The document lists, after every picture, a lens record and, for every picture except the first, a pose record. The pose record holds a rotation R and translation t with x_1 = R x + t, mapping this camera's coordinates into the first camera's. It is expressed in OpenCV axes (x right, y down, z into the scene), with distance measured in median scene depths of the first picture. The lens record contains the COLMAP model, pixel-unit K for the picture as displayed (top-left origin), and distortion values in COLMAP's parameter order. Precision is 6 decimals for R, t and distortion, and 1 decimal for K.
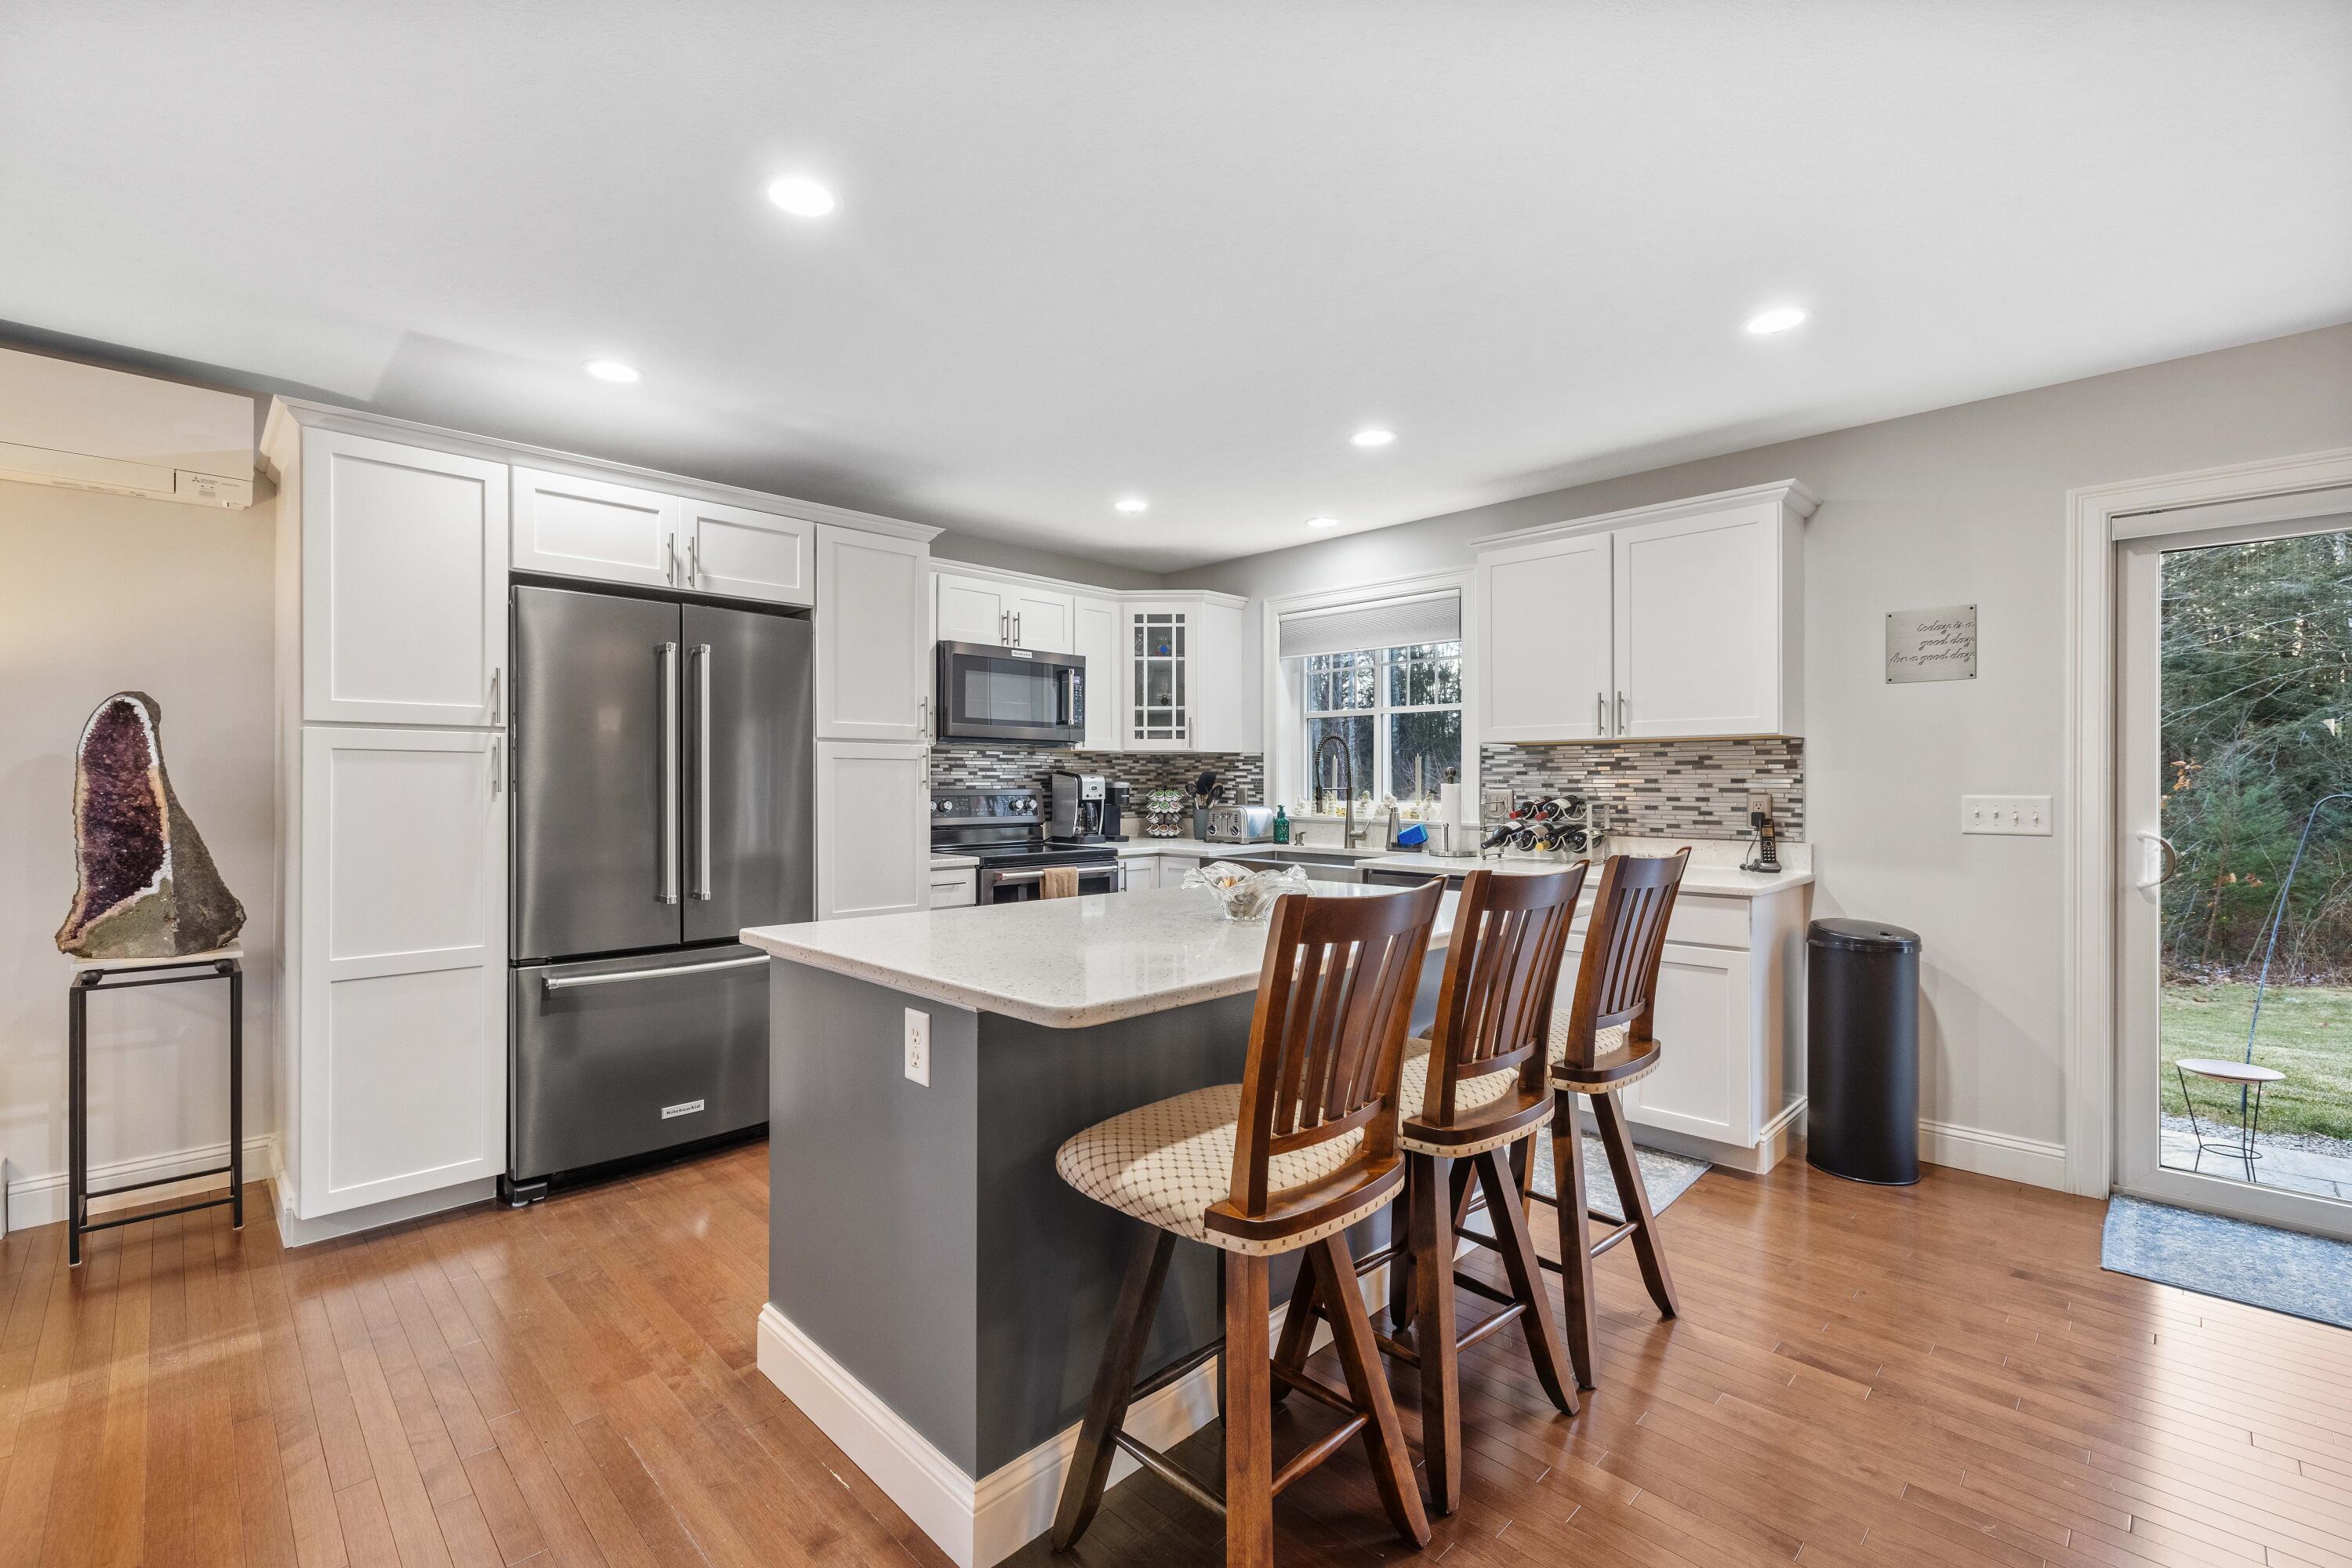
lens RADIAL K [[999.1, 0, 1153.5], [0, 999.1, 788.1], [0, 0, 1]] dist [-0.001600, -0.000650]
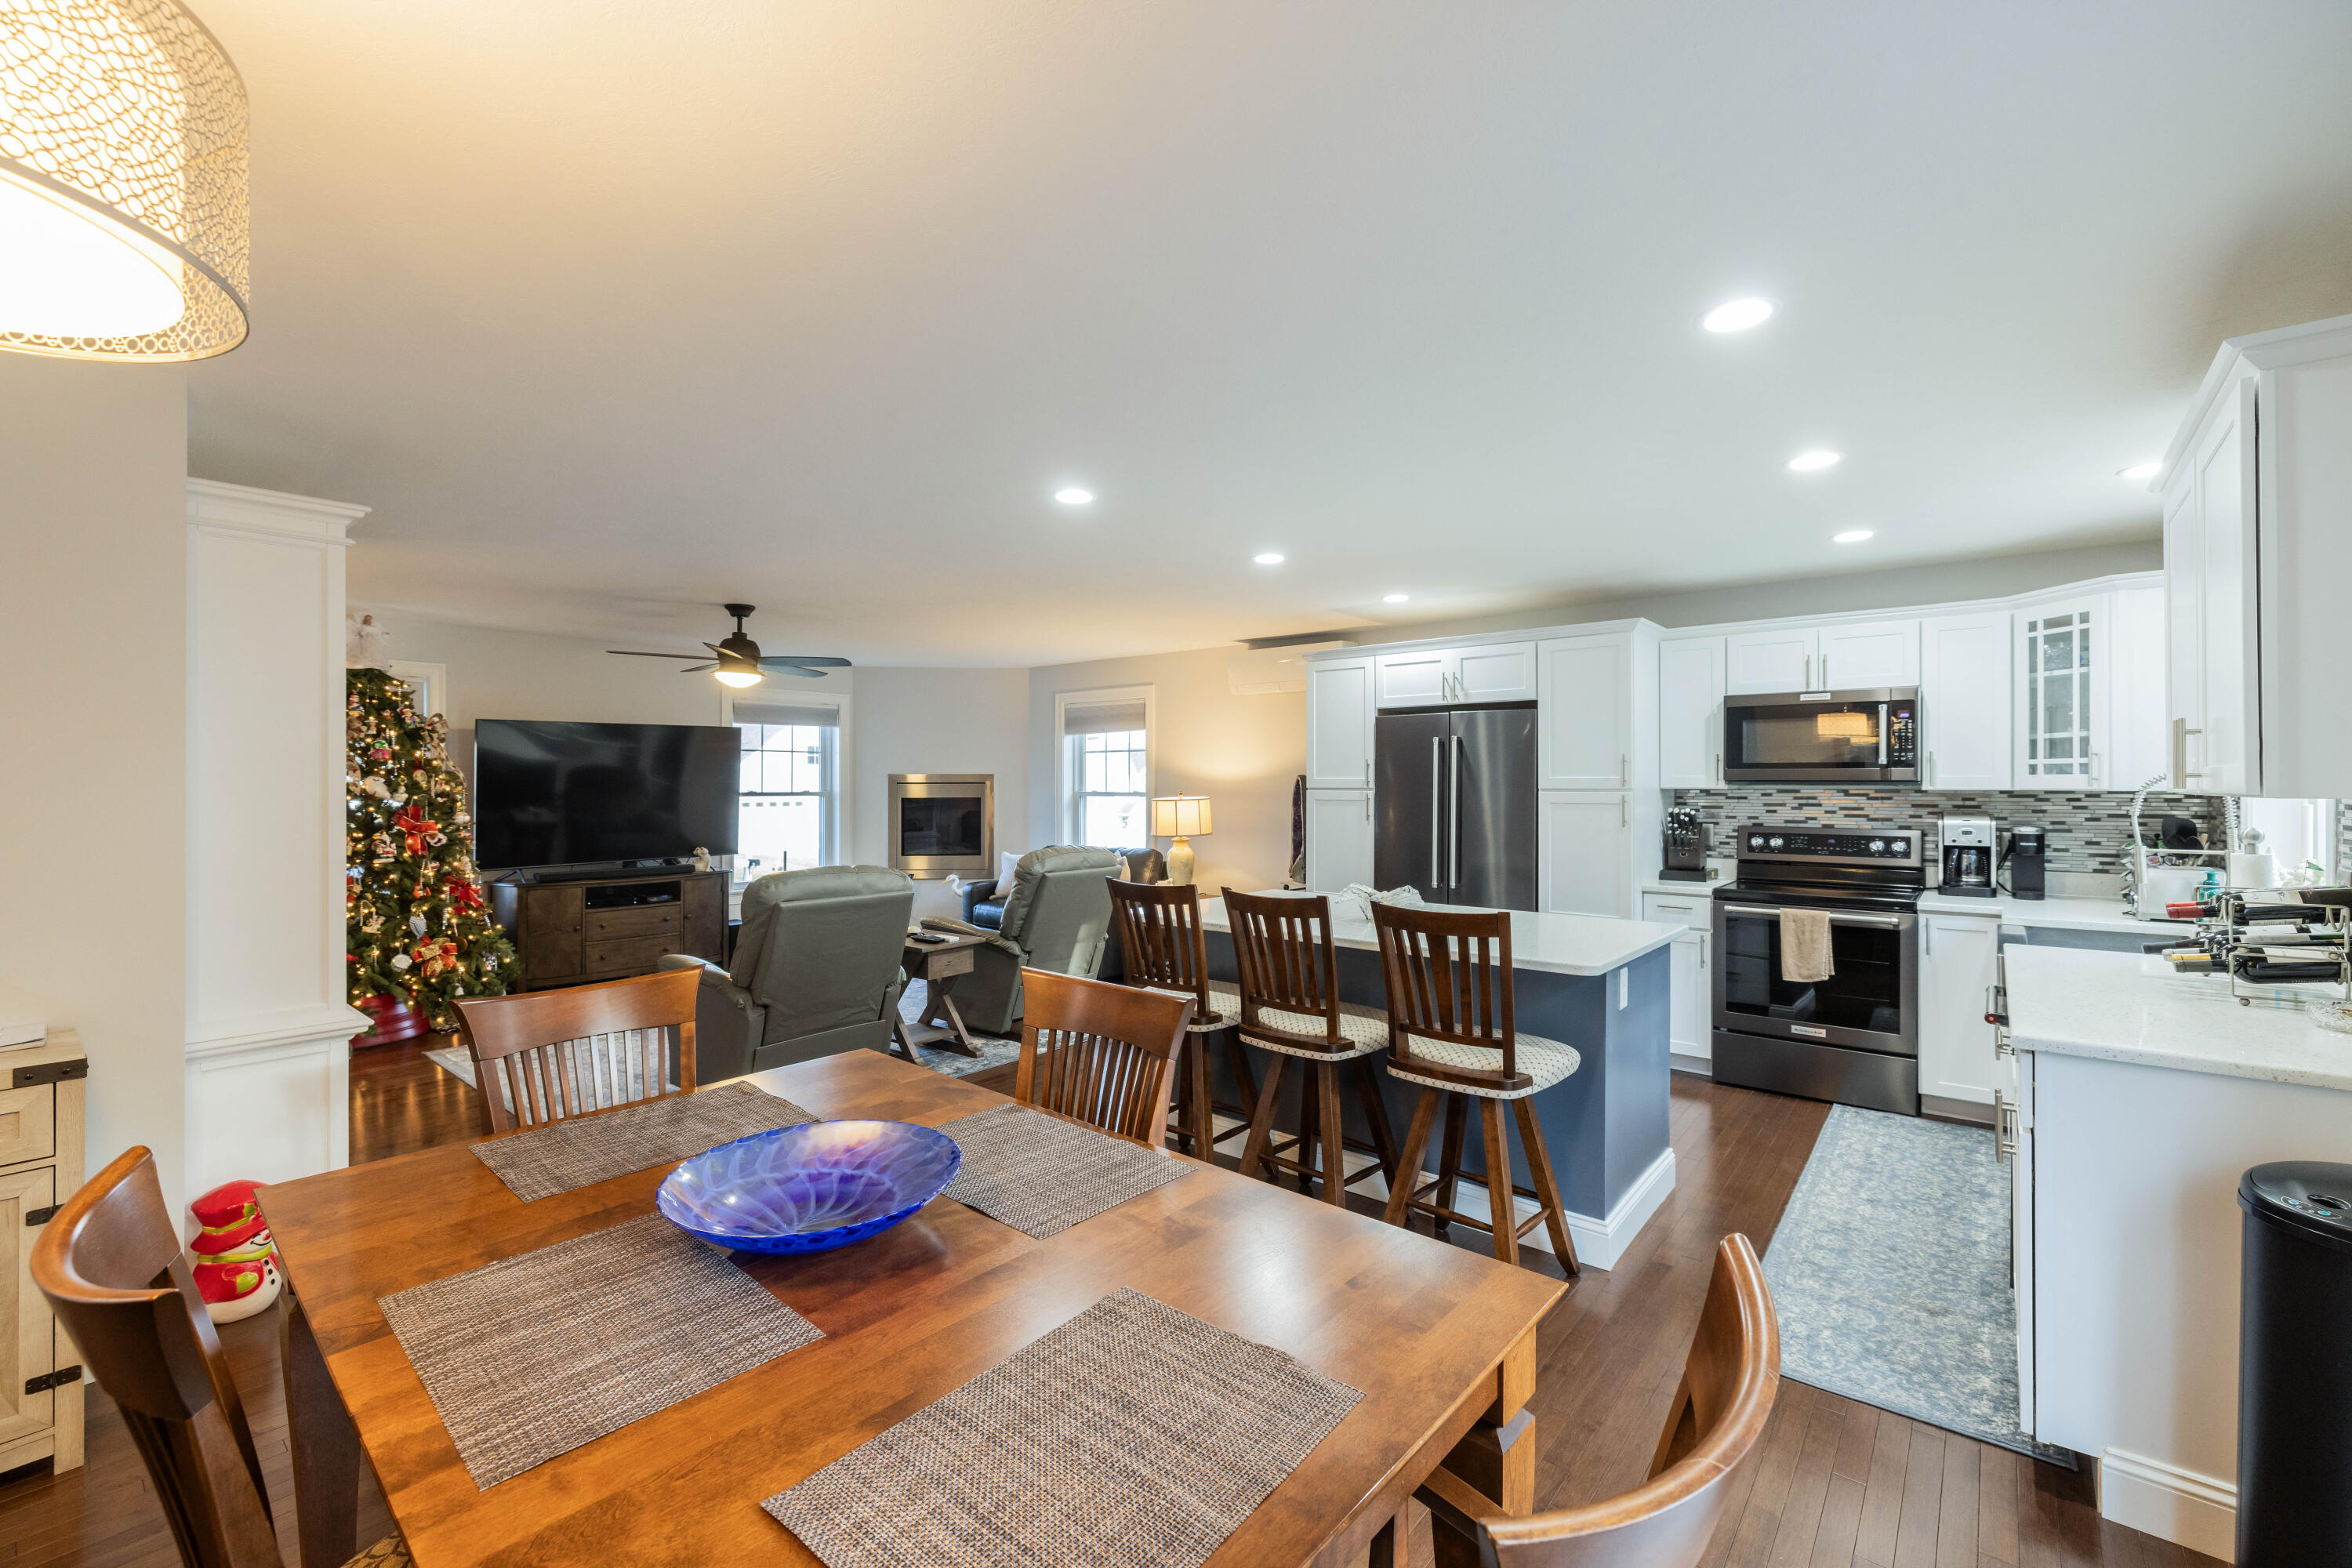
lens RADIAL K [[994.0, 0, 1164.9], [0, 994.0, 777.3], [0, 0, 1]] dist [-0.002180, -0.000371]
pose [[0.094924, -0.005075, -0.995472, 1.202821], [-0.006186, 0.999965, -0.005688, -0.063819], [0.995465, 0.006698, 0.094889, 0.372090]]
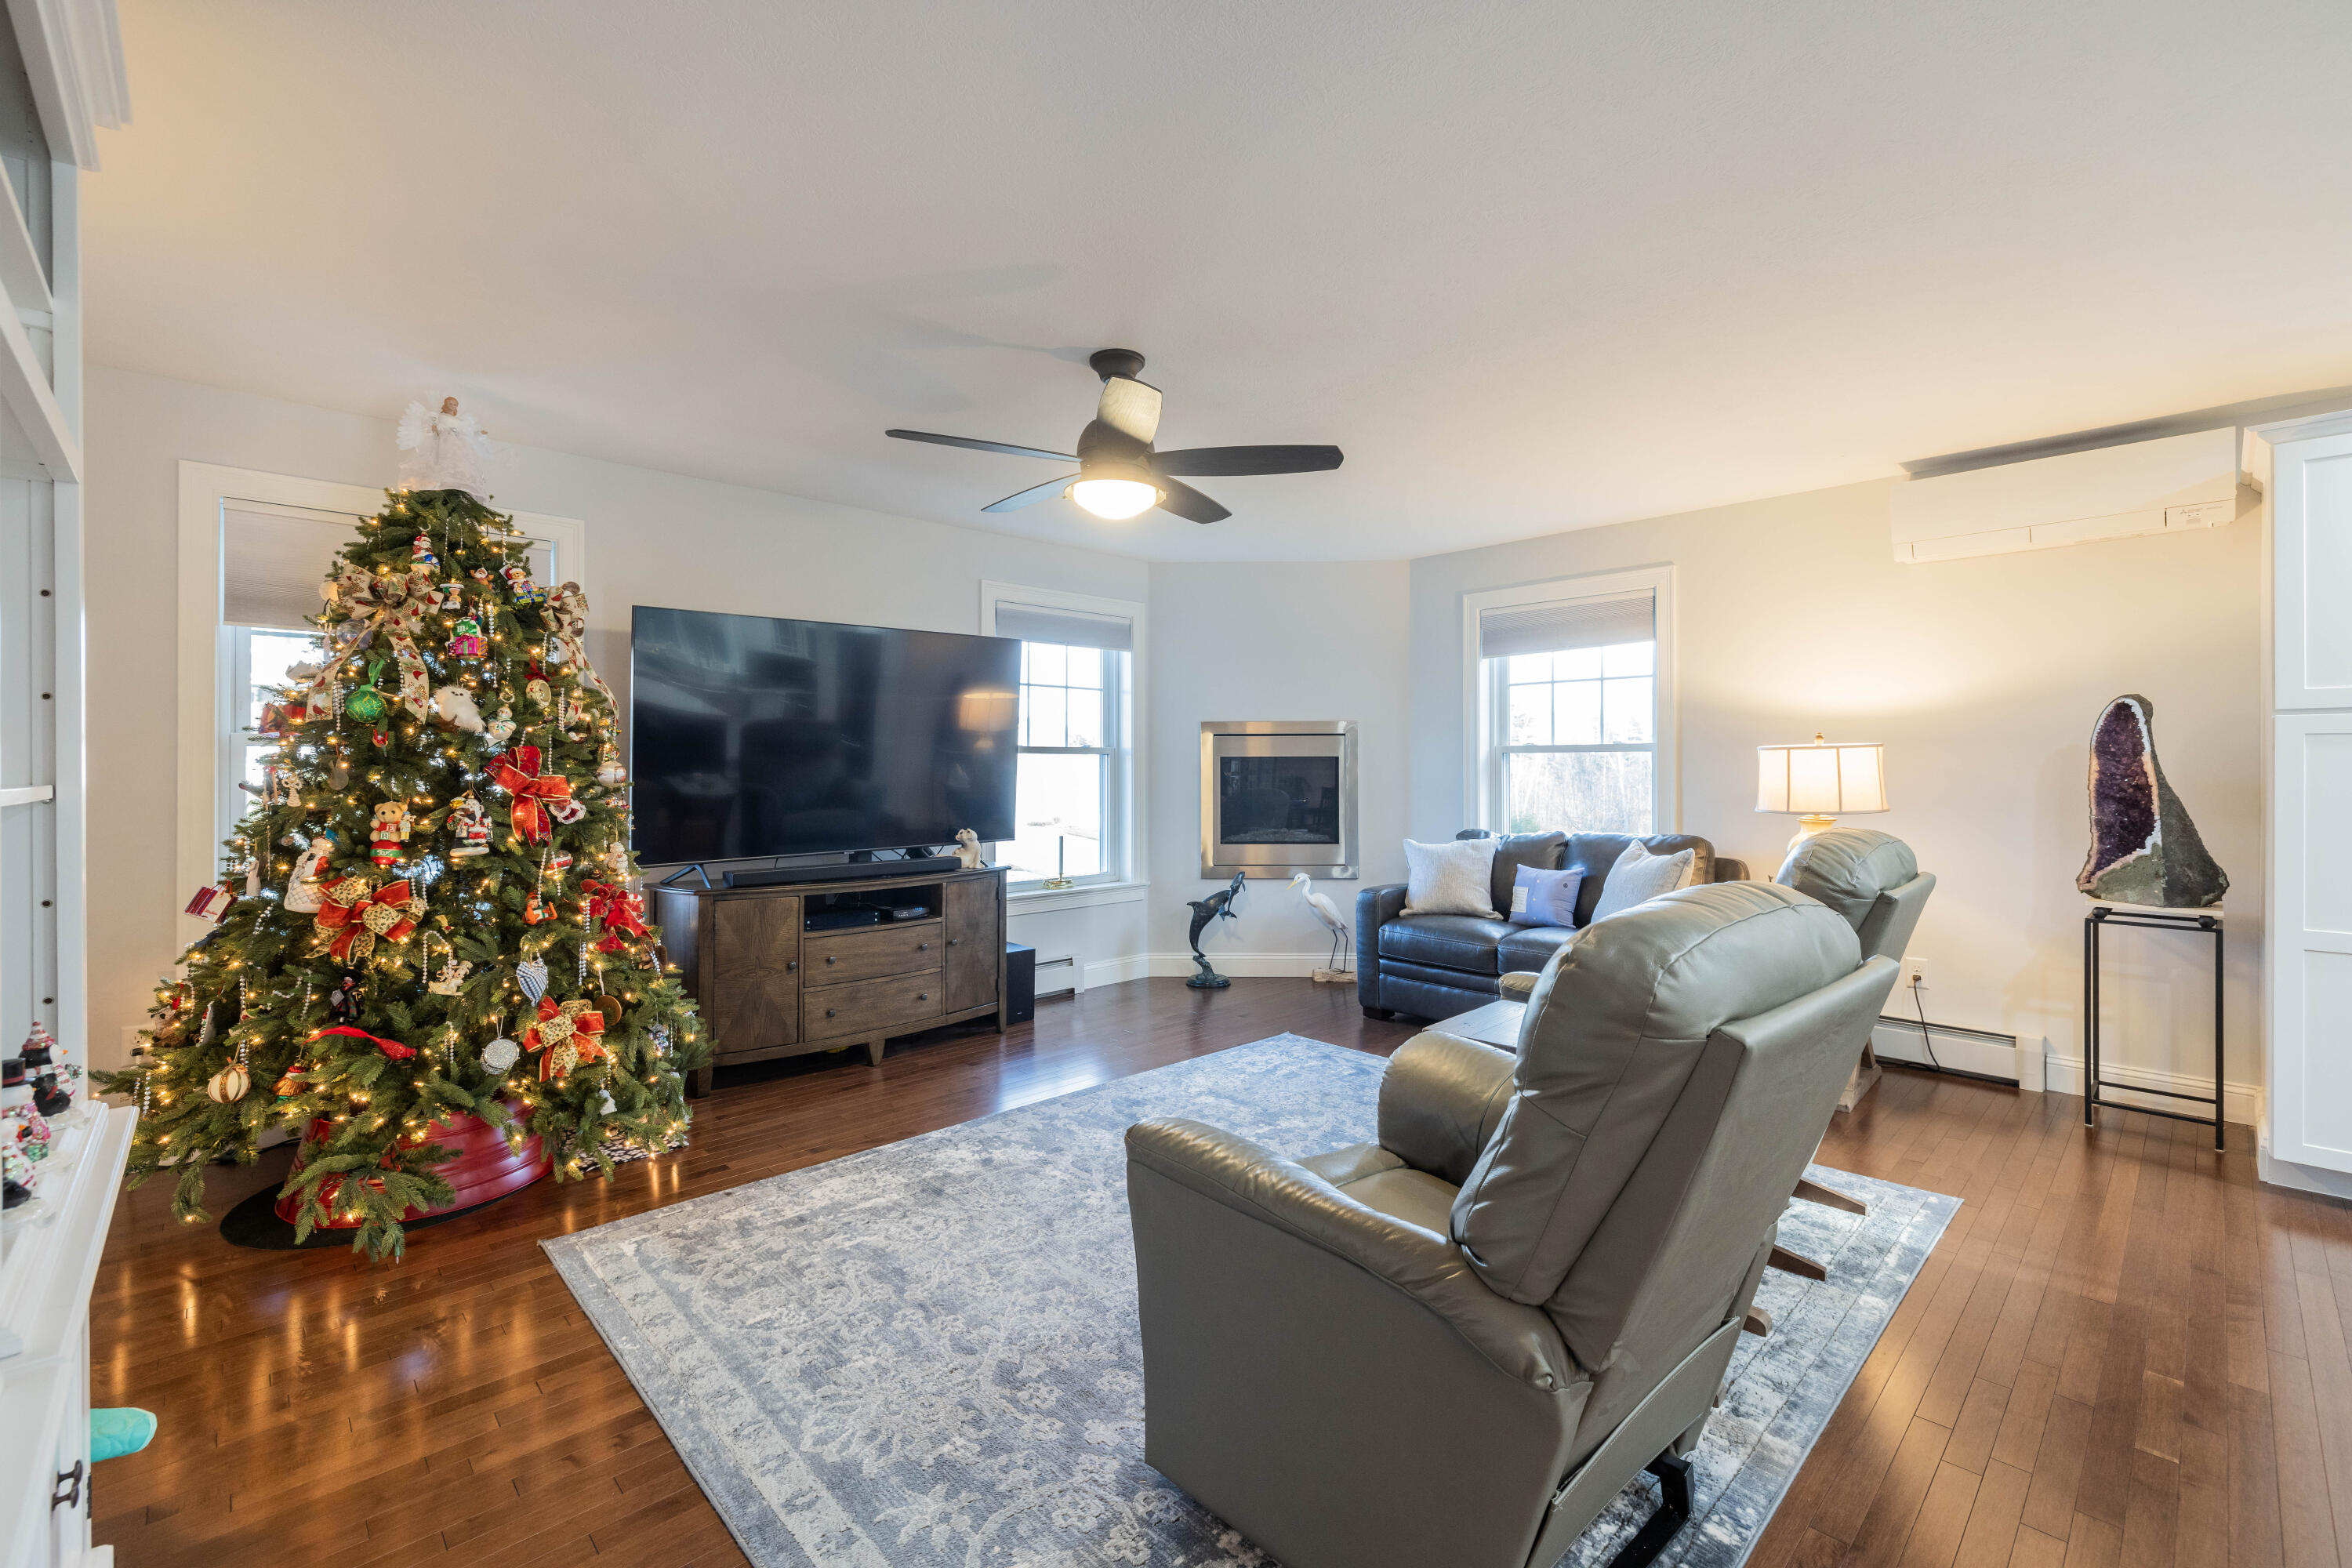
lens RADIAL K [[1010.1, 0, 1160.7], [0, 1010.1, 757.7], [0, 0, 1]] dist [-0.000495, 0.000137]
pose [[-0.013297, -0.009650, -0.999865, 0.243278], [-0.005104, 0.999941, -0.009583, 0.002301], [0.999899, 0.004976, -0.013346, -0.191576]]
